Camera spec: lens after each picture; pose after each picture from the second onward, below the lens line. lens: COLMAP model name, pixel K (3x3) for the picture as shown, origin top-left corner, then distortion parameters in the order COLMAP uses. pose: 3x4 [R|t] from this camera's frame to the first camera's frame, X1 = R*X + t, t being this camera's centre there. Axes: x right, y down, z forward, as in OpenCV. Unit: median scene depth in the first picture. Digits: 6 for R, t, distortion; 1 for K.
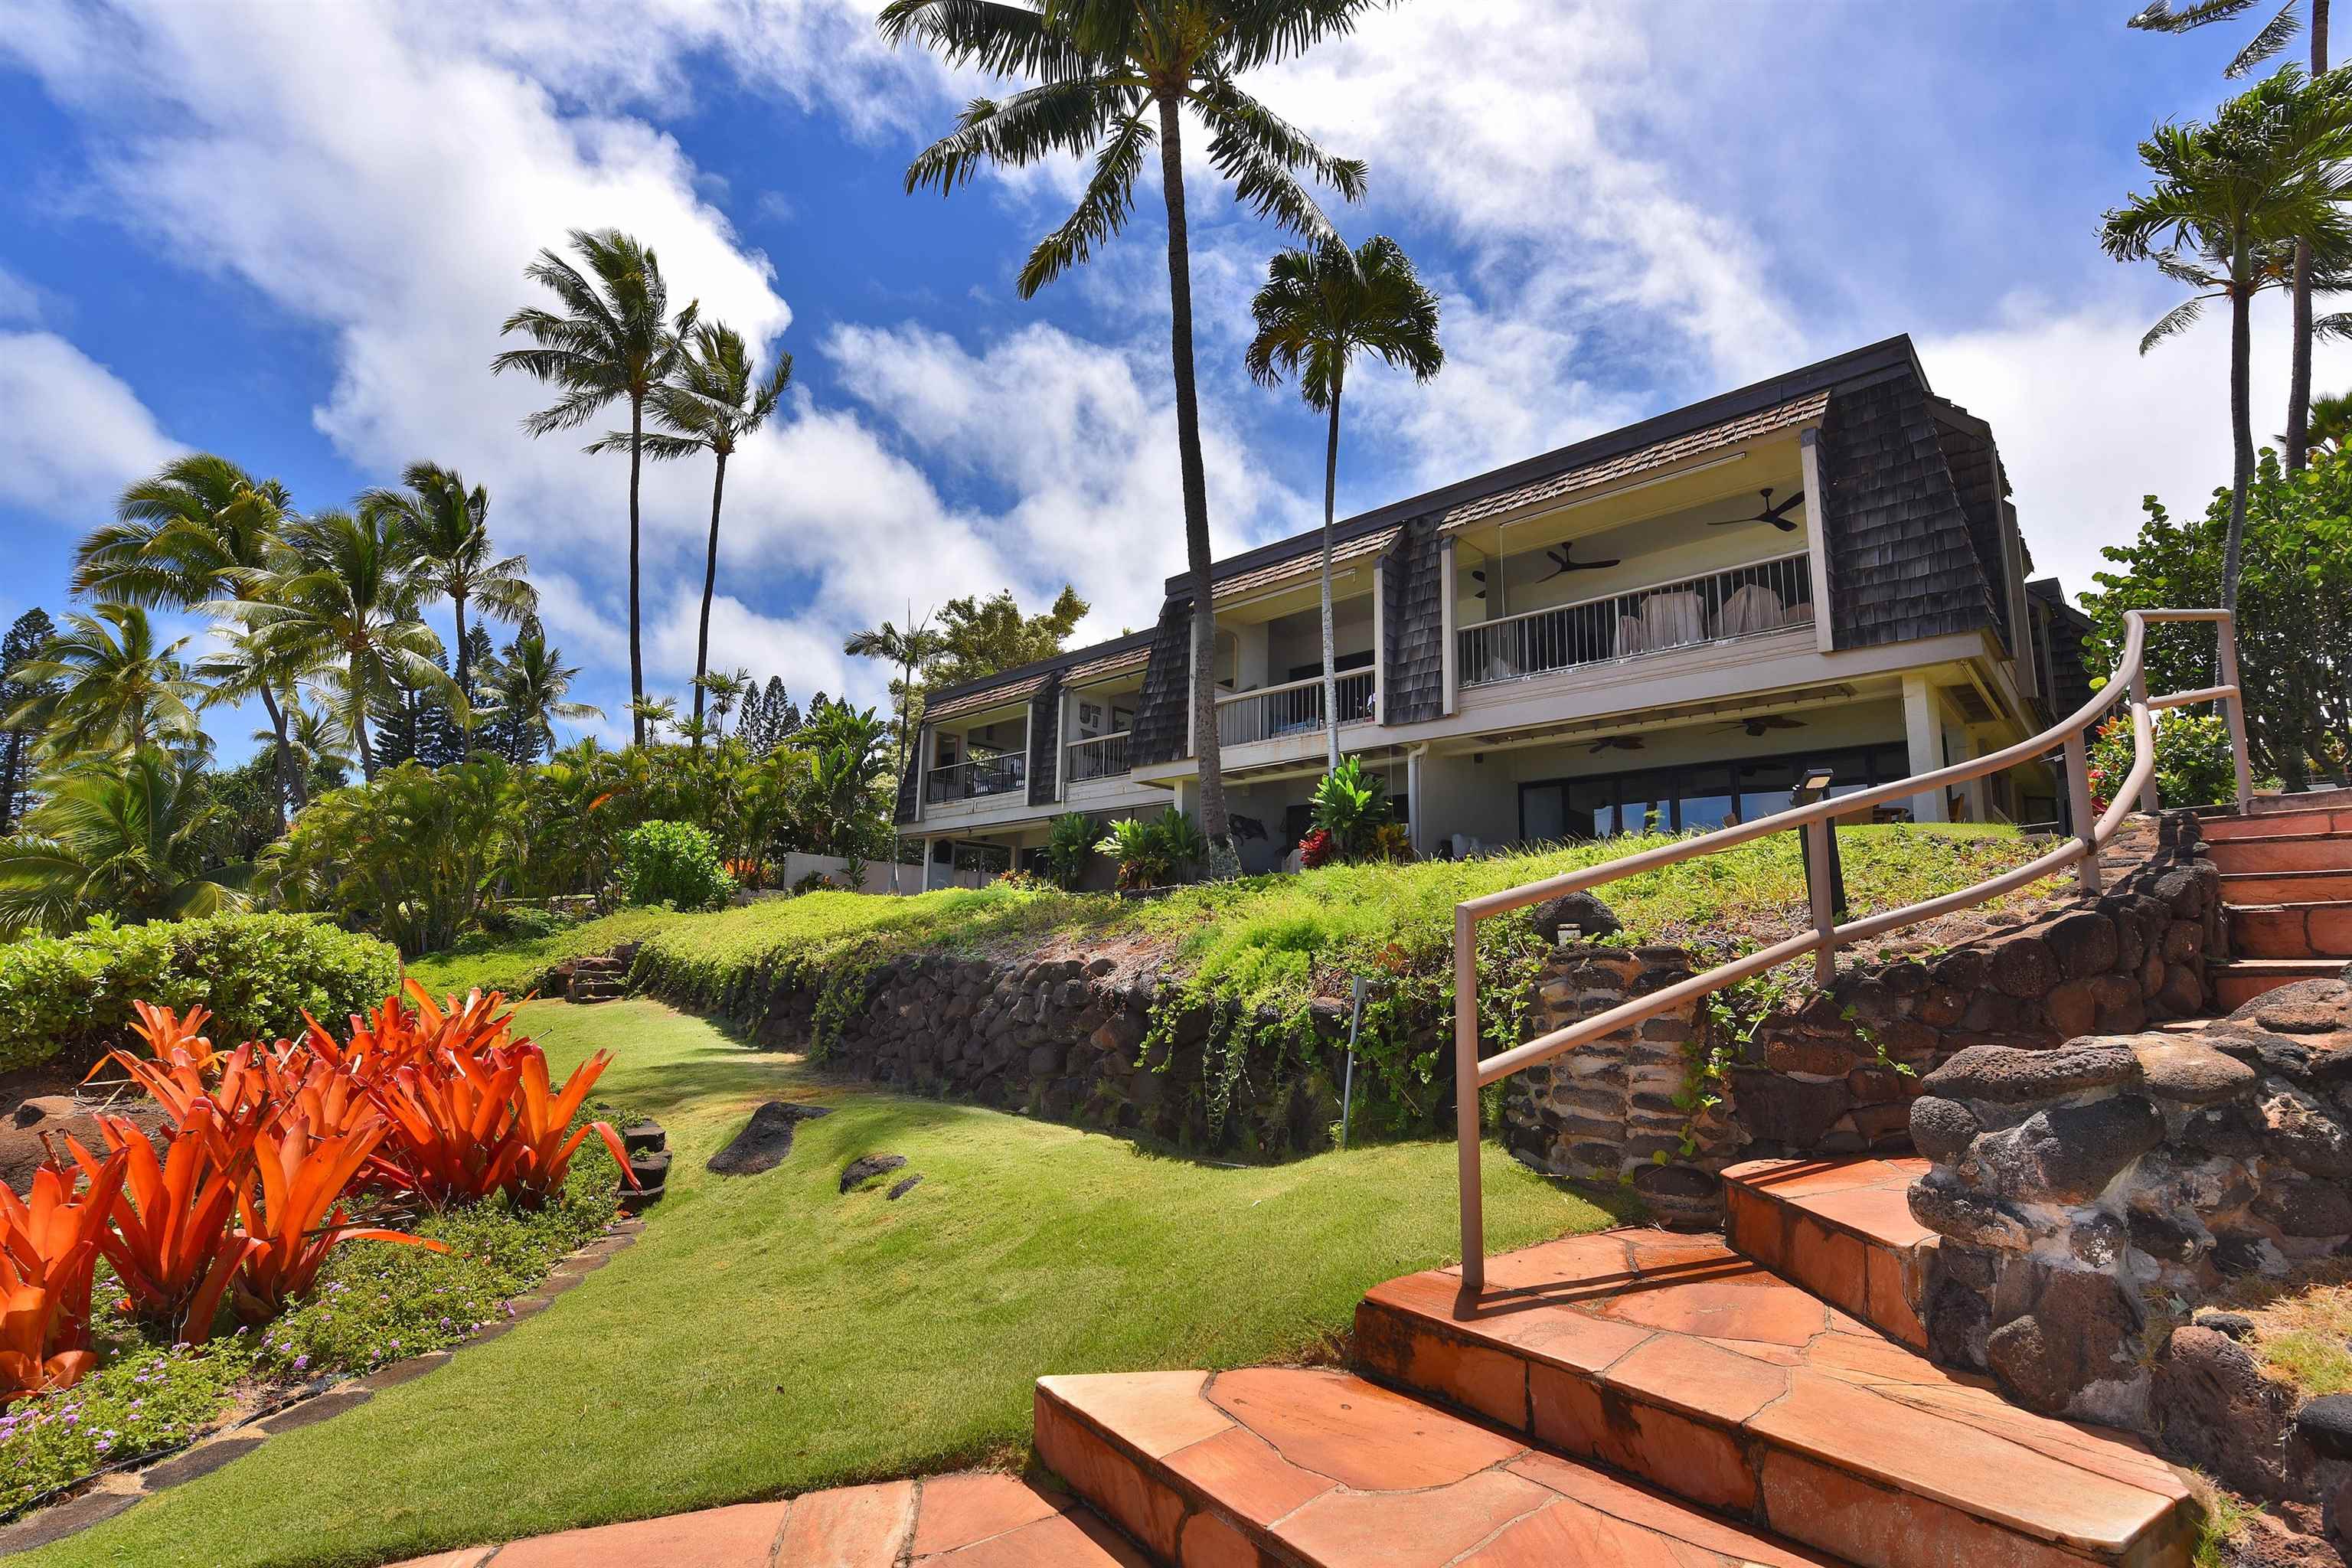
lens RADIAL K [[1061.3, 0, 1176.0], [0, 1061.3, 784.0], [0, 0, 1]] dist [-0.000607, -0.000286]
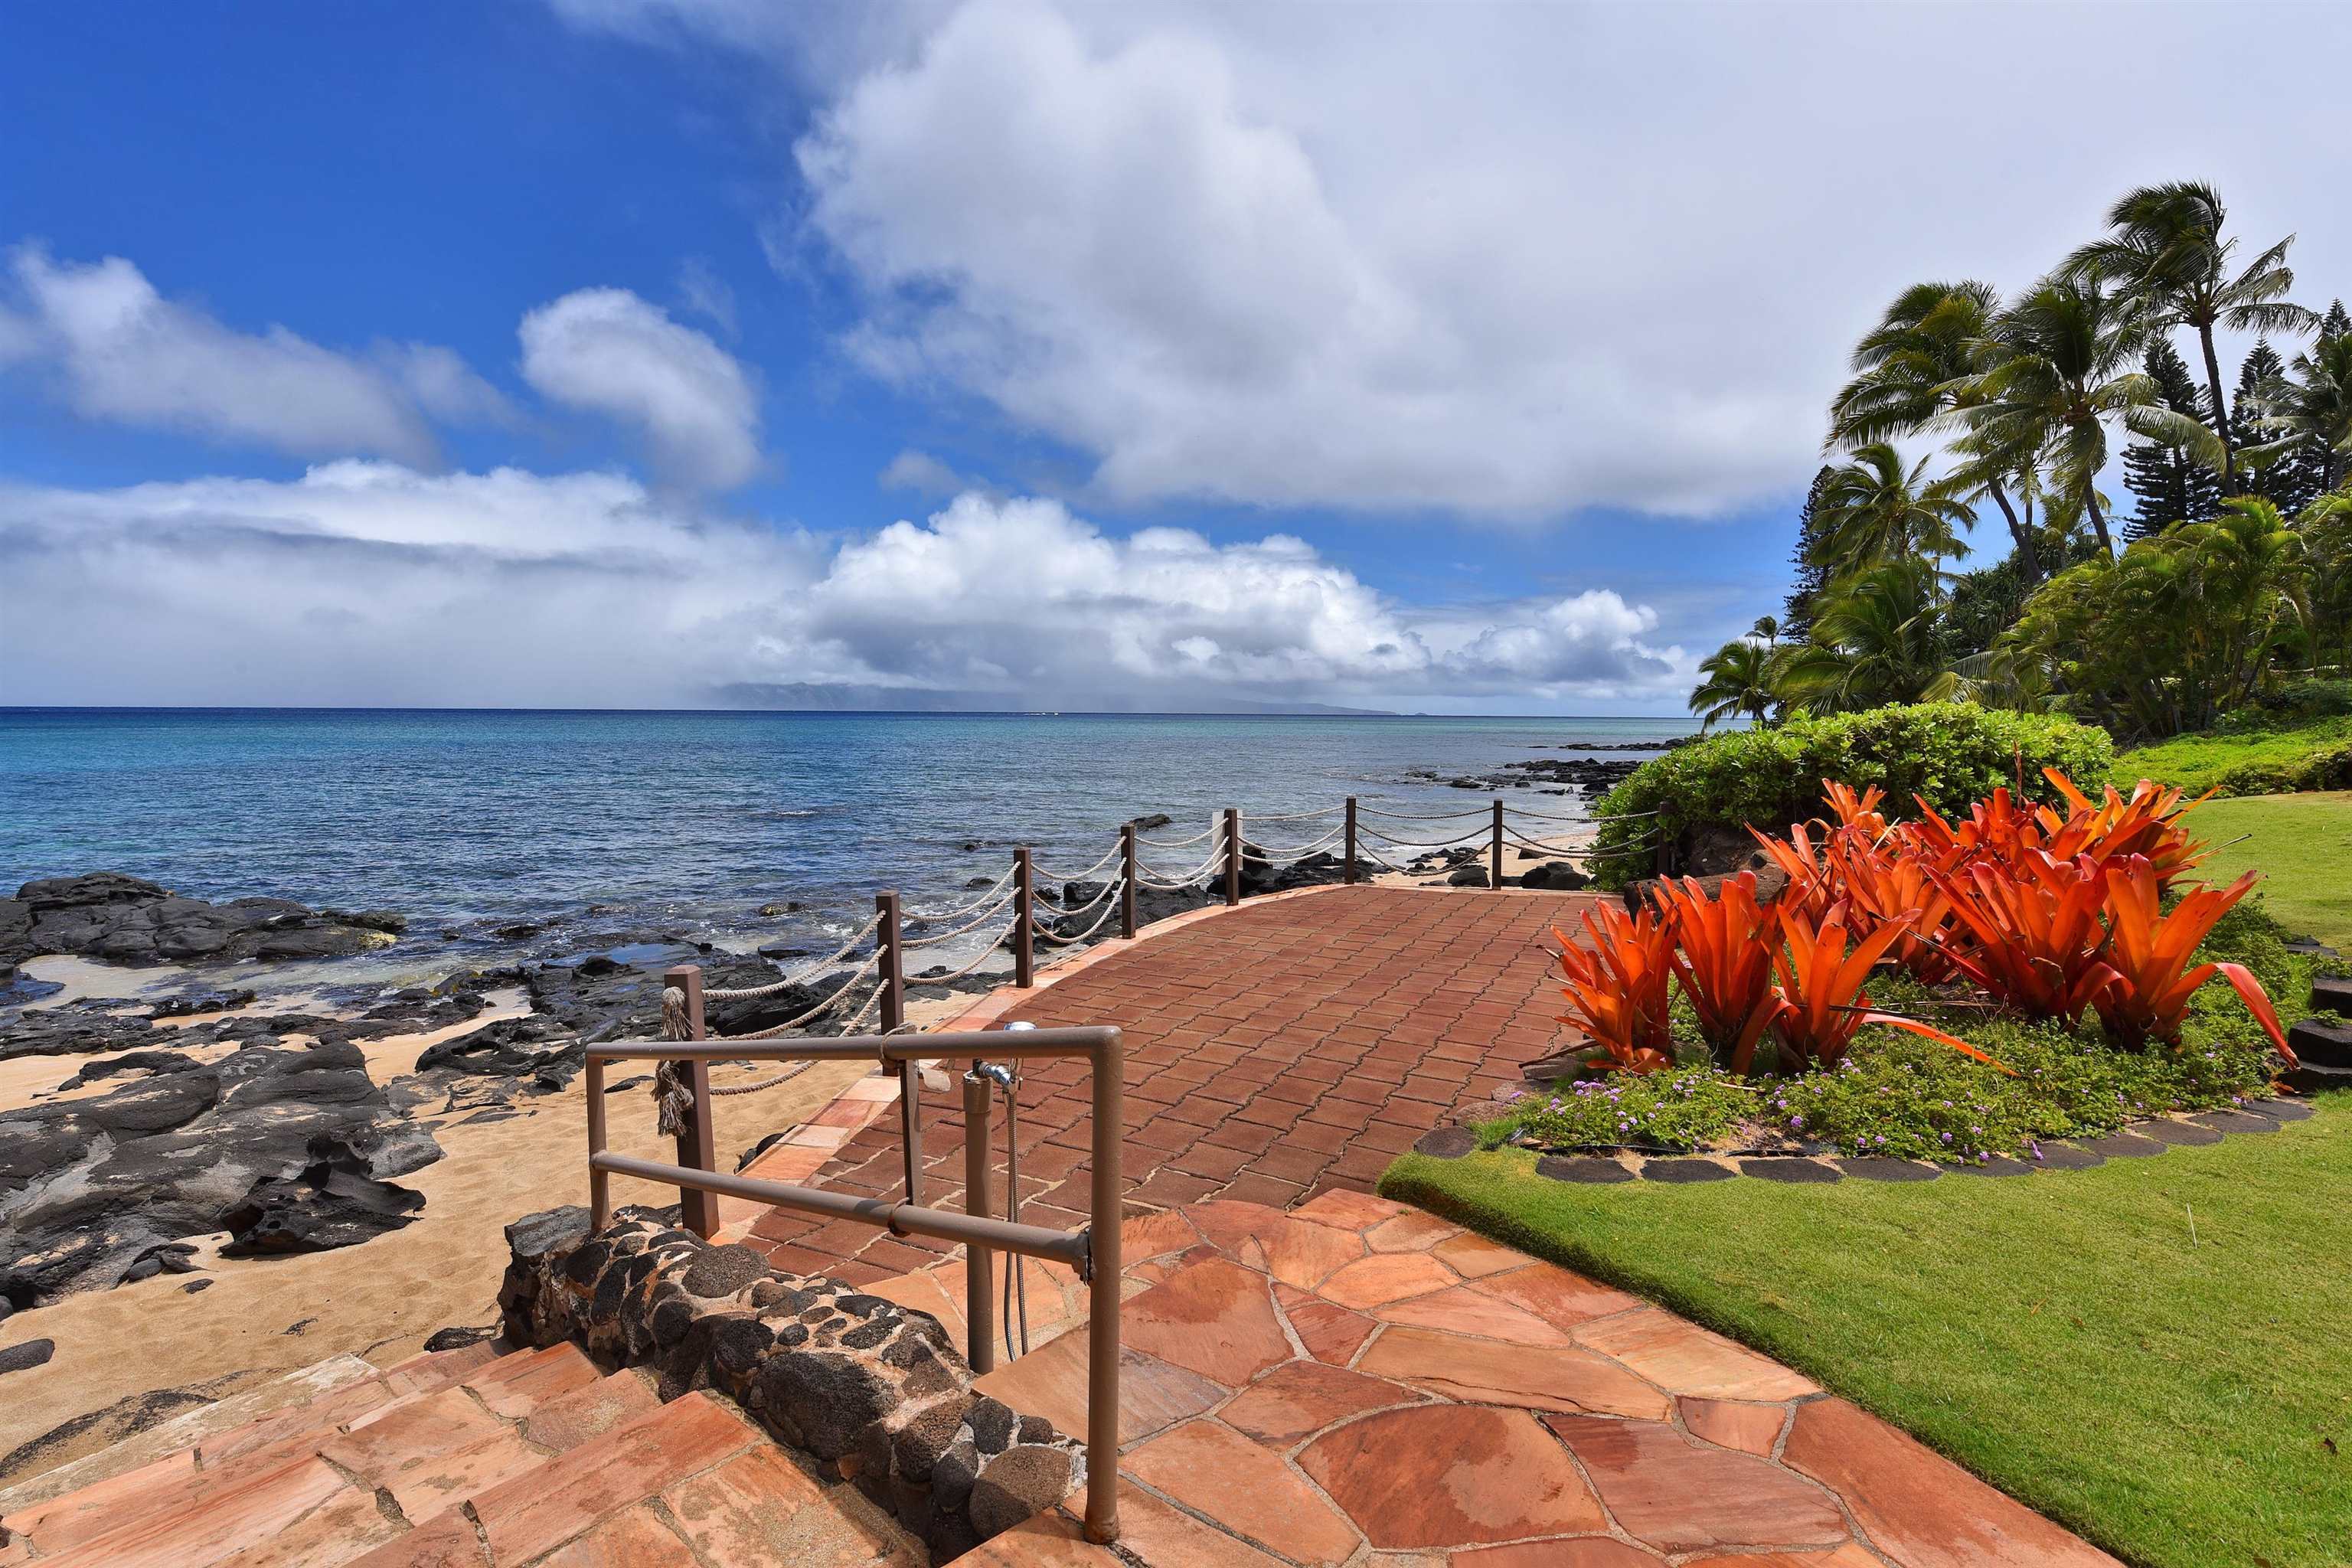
lens RADIAL K [[996.3, 0, 1176.0], [0, 996.3, 784.0], [0, 0, 1]] dist [-0.017919, 0.000036]
pose [[0.138817, 0.046013, -0.989249, 0.031231], [0.161854, 0.984434, 0.068502, 0.011758], [0.977002, -0.169623, 0.129209, 0.121428]]
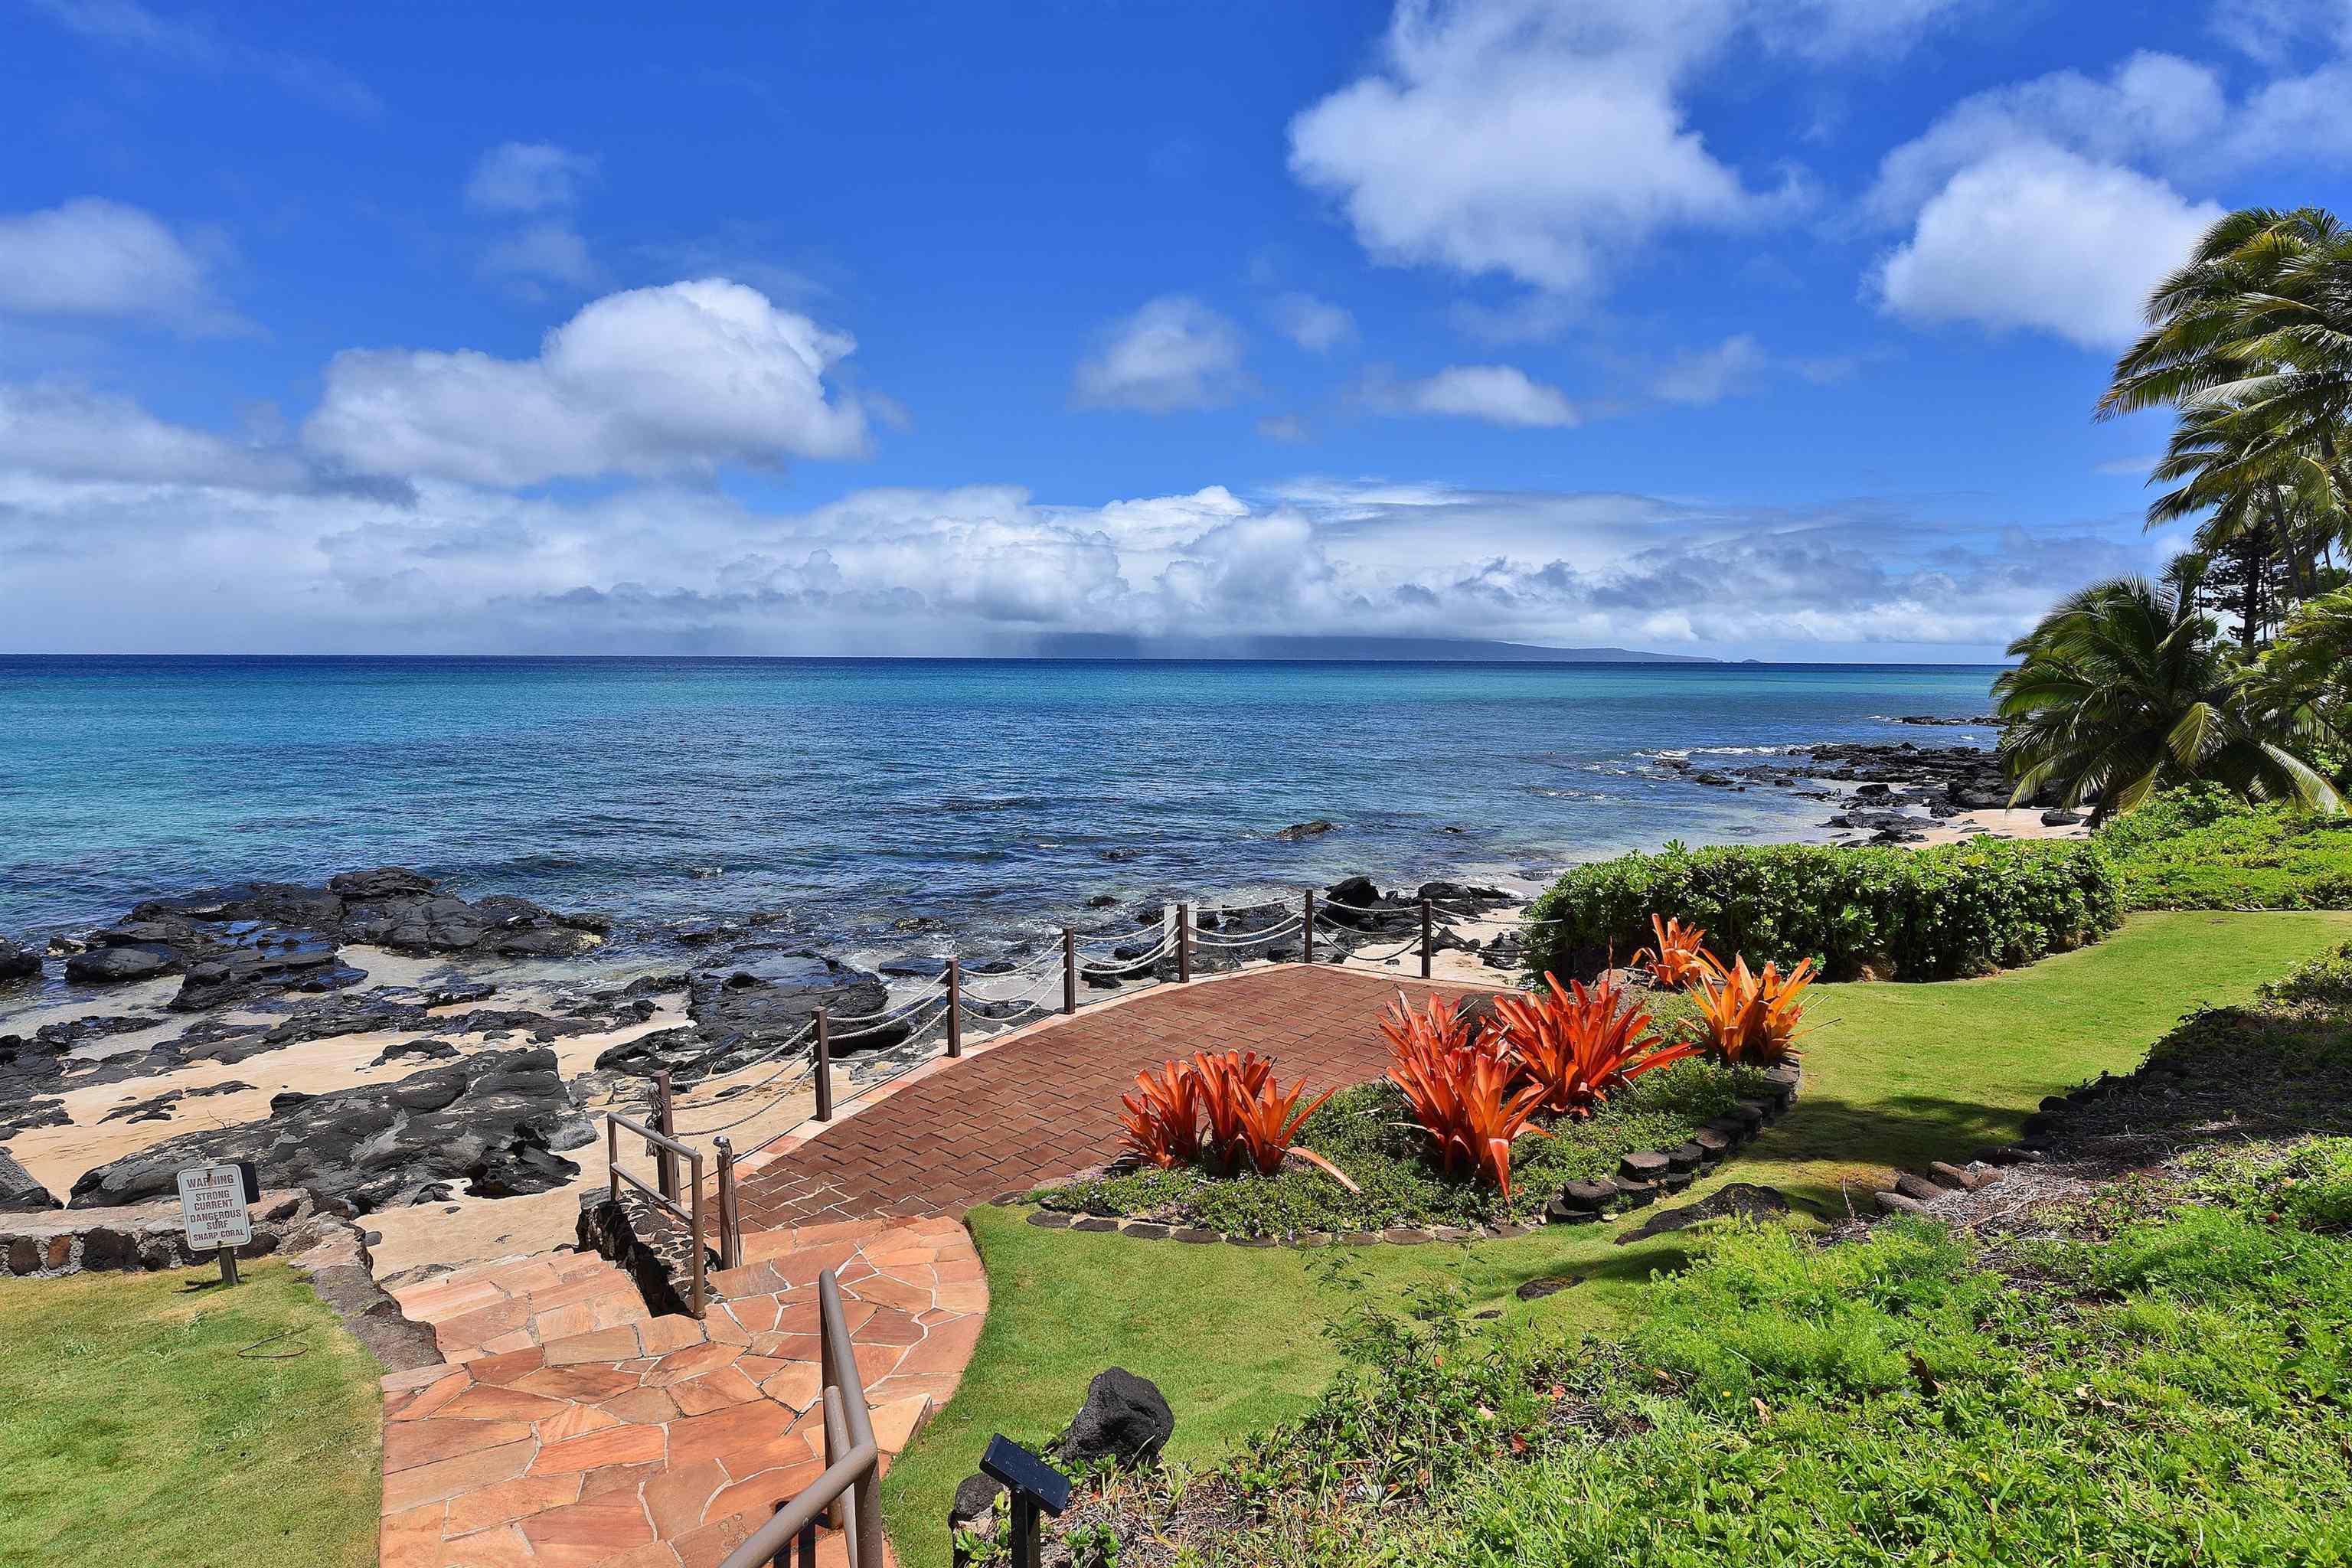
lens RADIAL K [[1120.5, 0, 1176.0], [0, 1120.5, 784.0], [0, 0, 1]] dist [-0.010449, -0.000514]
pose [[-0.076423, 0.077377, -0.994069, 0.478501], [0.159630, 0.985074, 0.064404, -0.149132], [0.984214, -0.153762, -0.087634, 0.511995]]
